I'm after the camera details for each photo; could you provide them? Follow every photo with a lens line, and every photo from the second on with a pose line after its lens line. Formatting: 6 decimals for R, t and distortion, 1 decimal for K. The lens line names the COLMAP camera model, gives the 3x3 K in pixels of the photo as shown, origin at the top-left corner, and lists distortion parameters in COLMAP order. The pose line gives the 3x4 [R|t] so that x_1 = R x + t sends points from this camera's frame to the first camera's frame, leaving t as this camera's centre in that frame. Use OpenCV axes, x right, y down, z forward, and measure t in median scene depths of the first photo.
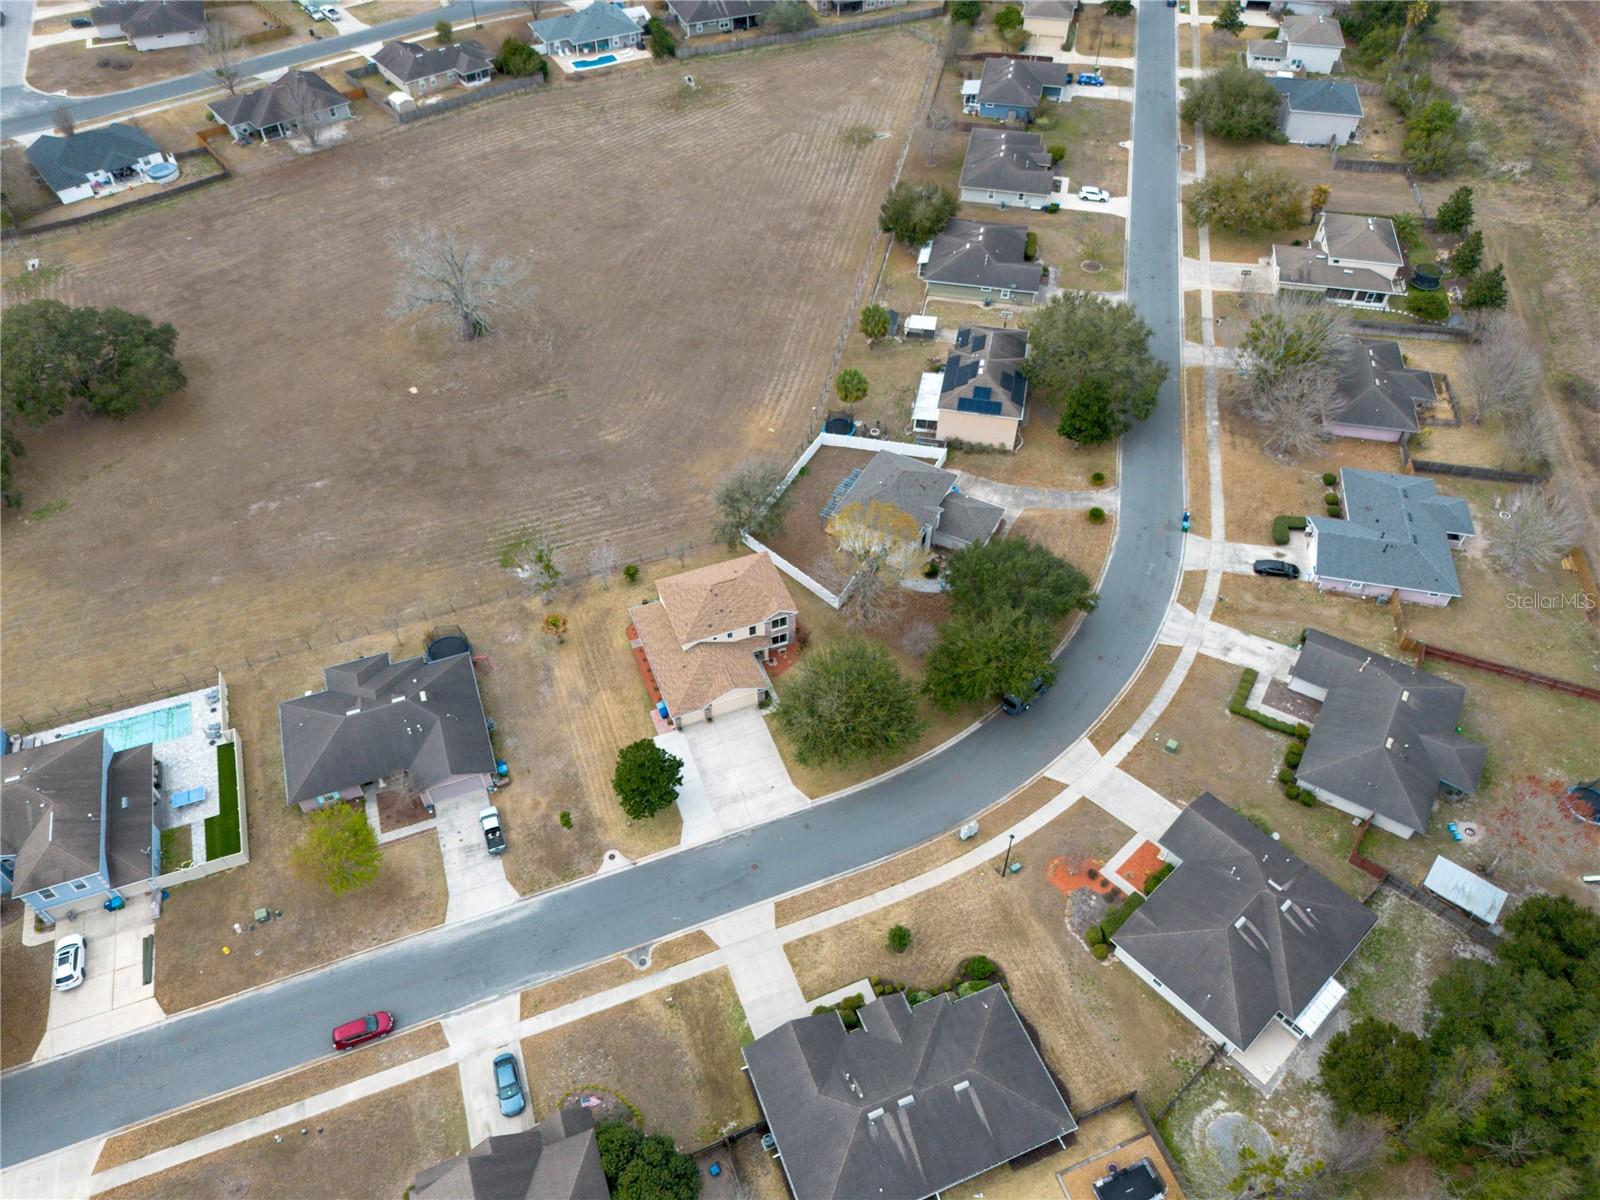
lens RADIAL K [[1130.8, 0, 799.7], [0, 1130.8, 594.5], [0, 0, 1]] dist [0.072096, -0.072980]
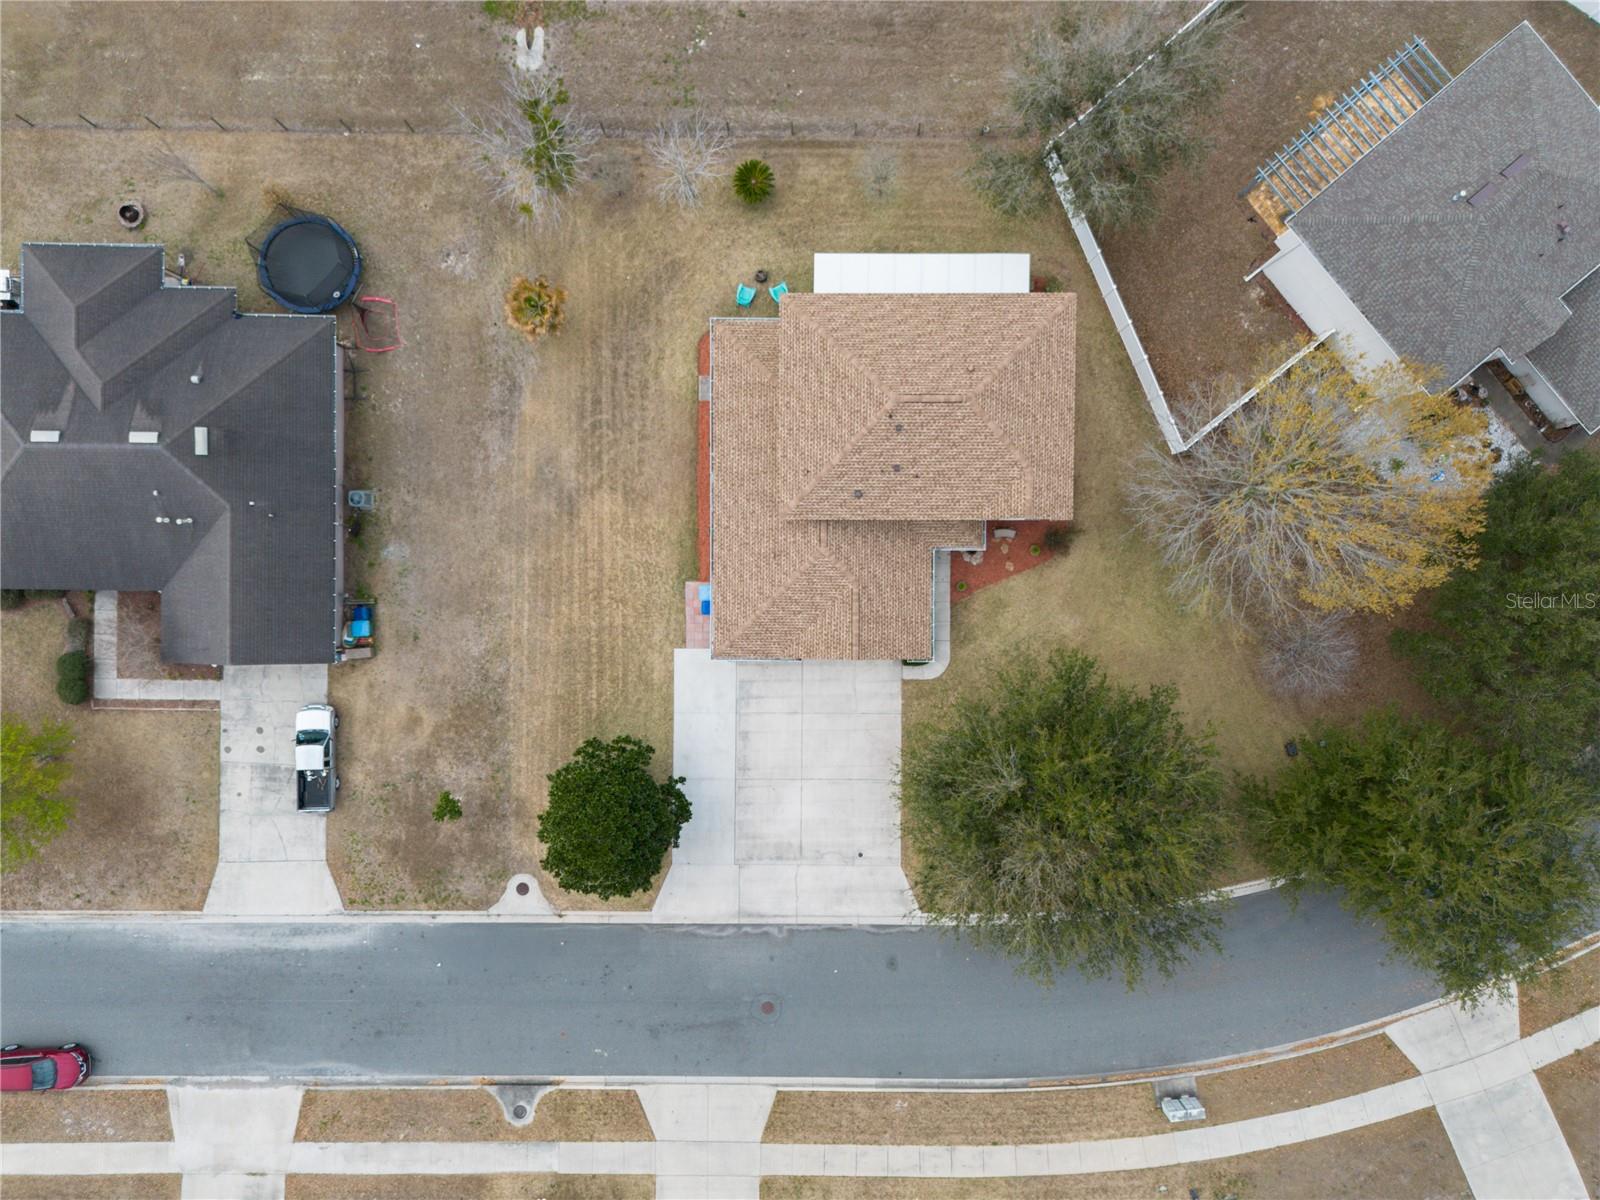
lens RADIAL K [[1123.5, 0, 800.4], [0, 1123.5, 604.2], [0, 0, 1]] dist [0.059094, -0.050983]
pose [[0.930915, 0.365218, 0.003584, -0.080755], [-0.265687, 0.670419, 0.692783, -0.214700], [0.250614, -0.645874, 0.721137, 0.626078]]
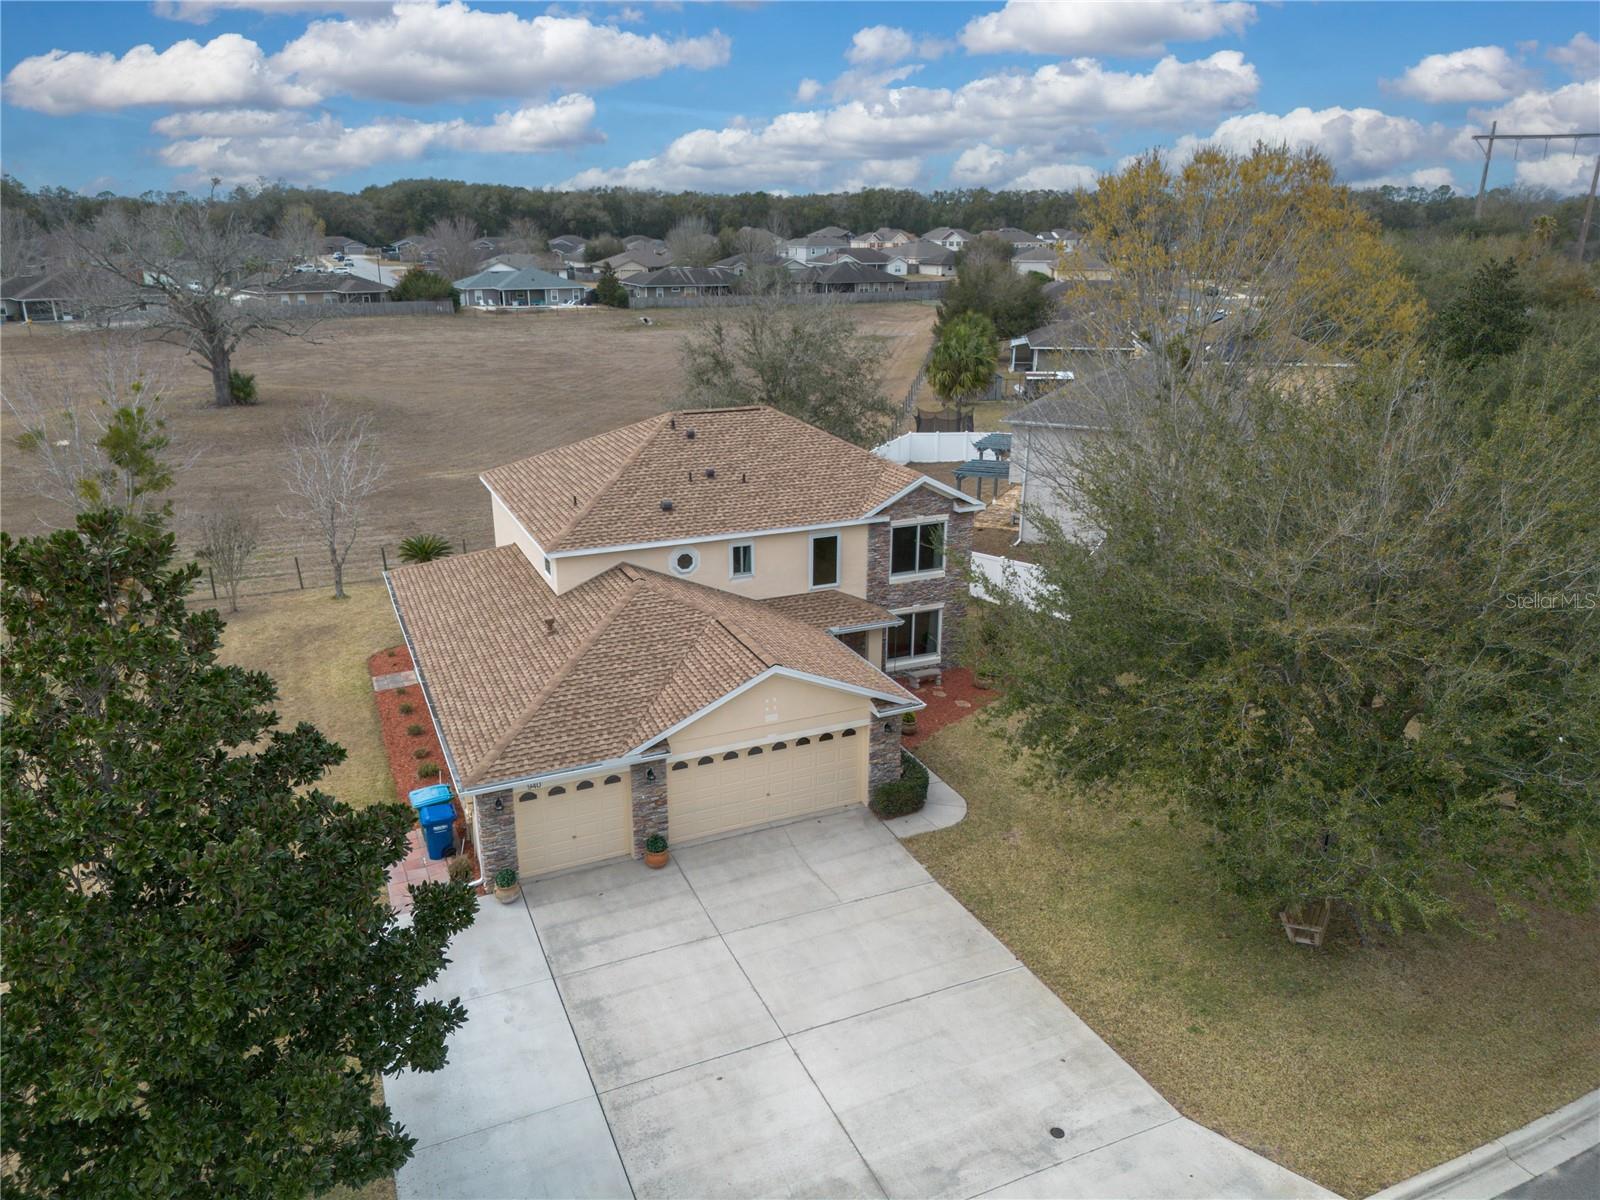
lens RADIAL K [[1135.2, 0, 802.9], [0, 1135.2, 579.7], [0, 0, 1]] dist [0.029646, -0.004769]
pose [[0.998497, -0.012280, 0.053419, -0.058644], [0.037021, 0.869786, -0.492039, 0.160244], [-0.040421, 0.493276, 0.868933, 0.734454]]
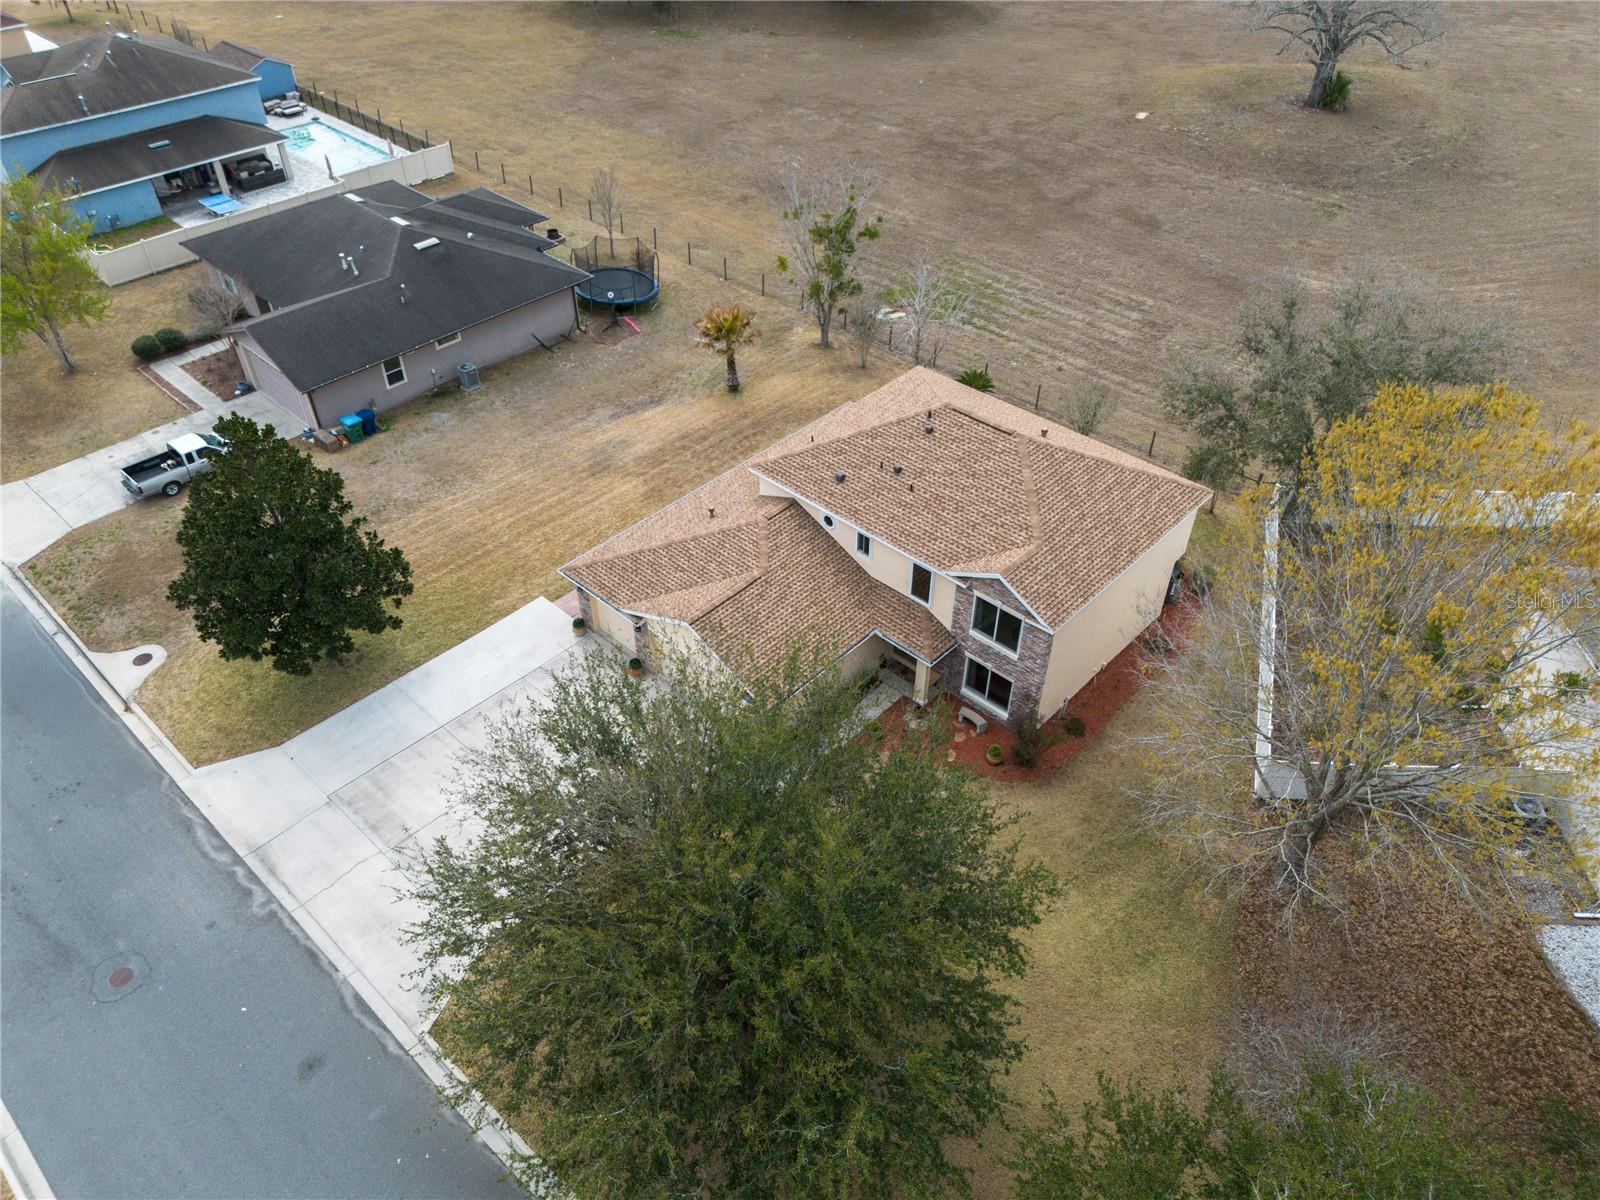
lens RADIAL K [[1123.5, 0, 800.4], [0, 1123.5, 604.2], [0, 0, 1]] dist [0.059094, -0.050983]
pose [[0.436976, 0.589613, -0.679270, 0.151711], [-0.660729, 0.722829, 0.202374, -0.004218], [0.610318, 0.360381, 0.705434, 0.726364]]
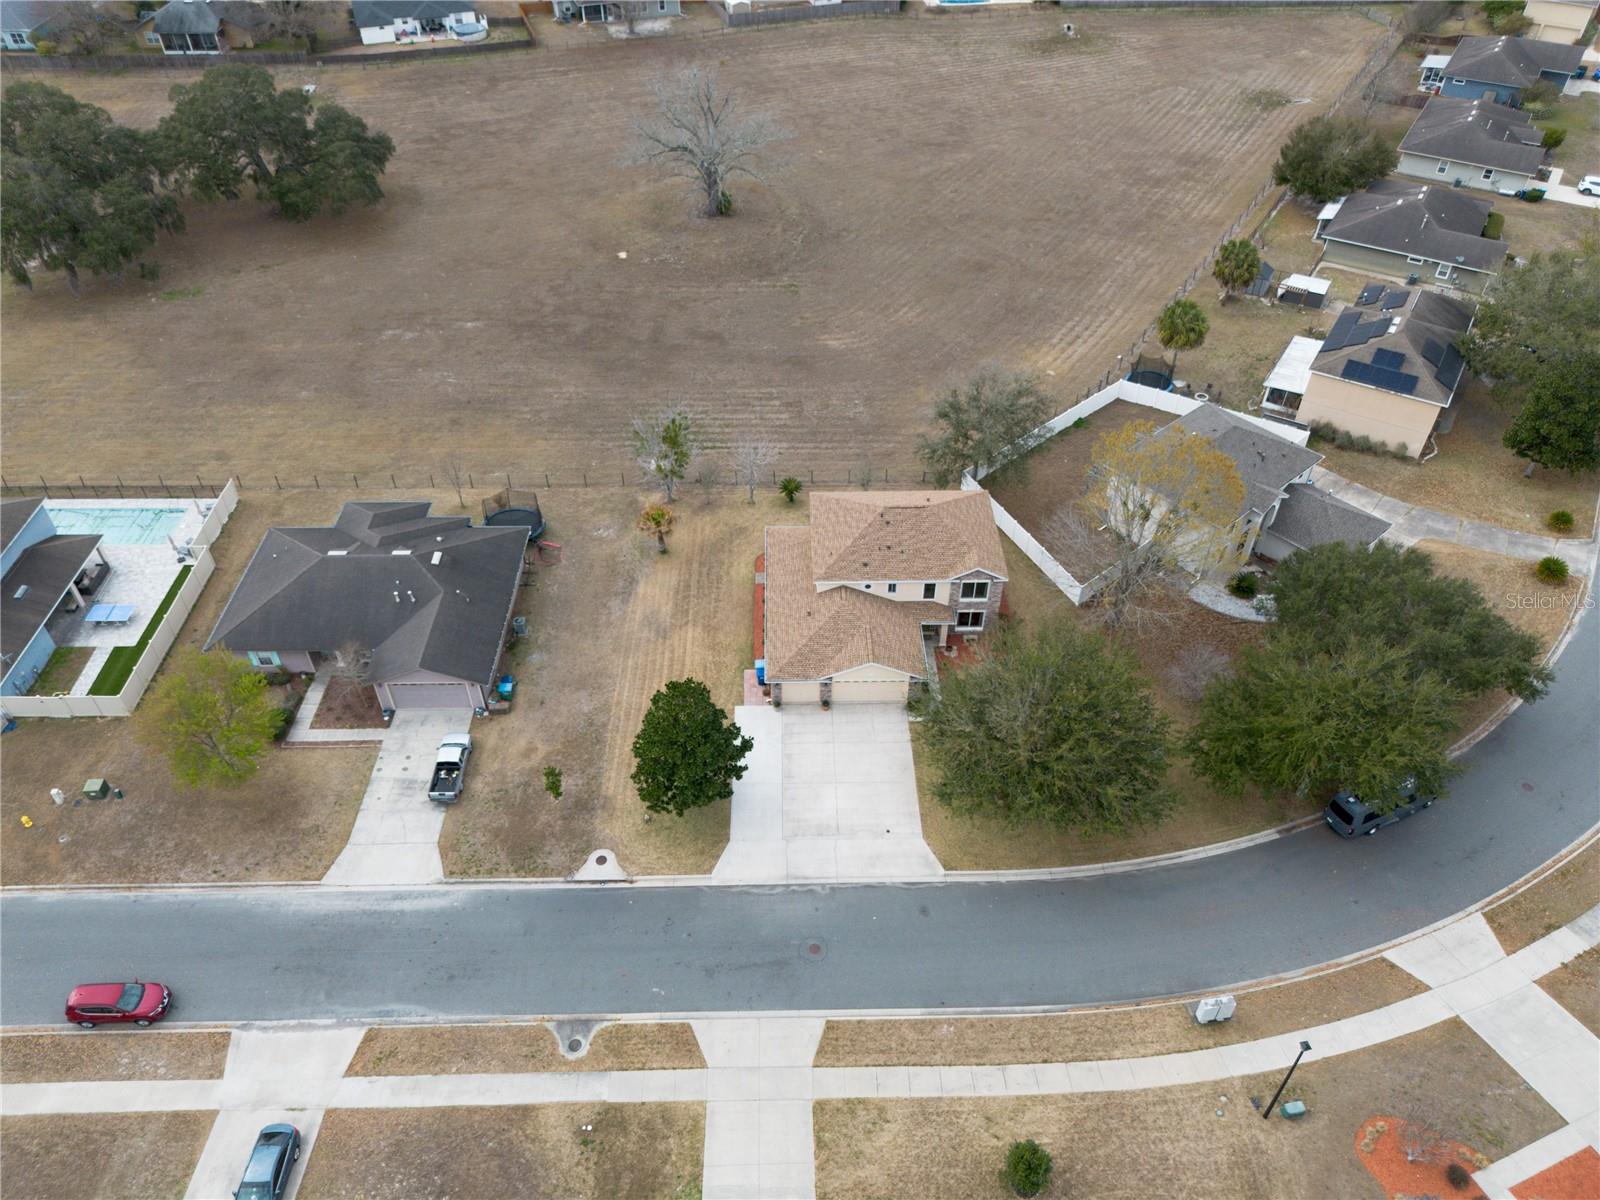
lens RADIAL K [[1130.8, 0, 799.7], [0, 1130.8, 594.5], [0, 0, 1]] dist [0.072096, -0.072980]
pose [[0.939196, 0.230046, -0.254931, 0.049751], [-0.252632, 0.965747, -0.059249, 0.086211], [0.232569, 0.120050, 0.965142, 0.351587]]
